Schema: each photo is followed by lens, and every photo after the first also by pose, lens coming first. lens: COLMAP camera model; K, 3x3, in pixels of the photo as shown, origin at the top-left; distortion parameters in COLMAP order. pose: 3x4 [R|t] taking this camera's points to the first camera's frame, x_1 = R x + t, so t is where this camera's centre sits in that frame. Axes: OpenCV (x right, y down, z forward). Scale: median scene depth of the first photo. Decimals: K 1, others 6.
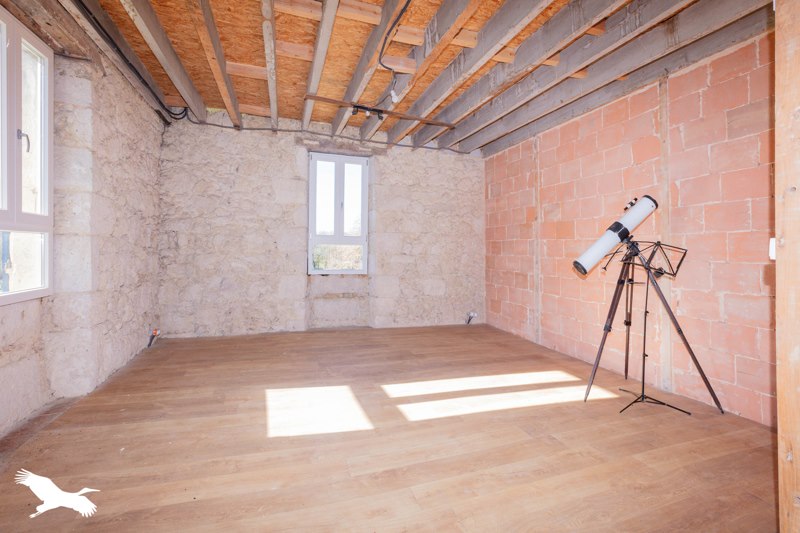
lens RADIAL K [[389.9, 0, 401.8], [0, 389.9, 243.5], [0, 0, 1]] dist [0.002536, 0.000108]
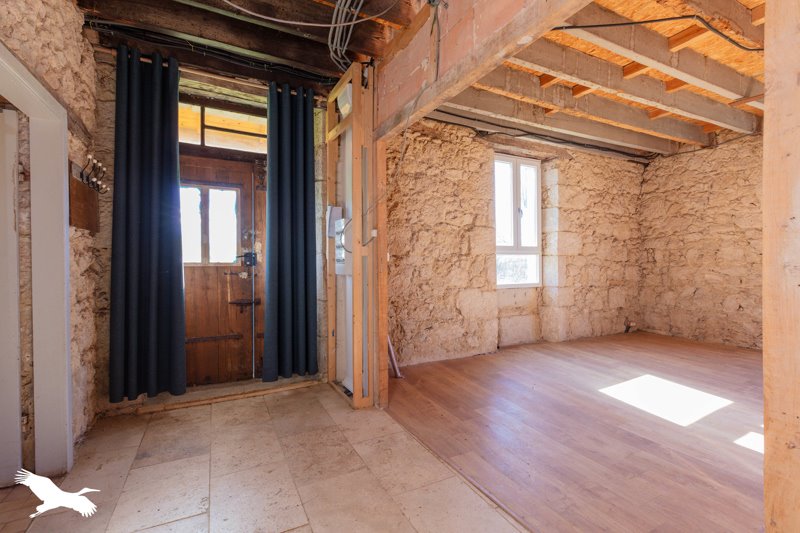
lens RADIAL K [[362.5, 0, 400.0], [0, 362.5, 266.5], [0, 0, 1]] dist [0.000121, 0.000032]
pose [[0.125505, 0.000570, -0.992093, 0.480450], [0.022030, 0.999752, 0.003361, 0.005414], [0.991848, -0.022278, 0.125462, 0.042989]]
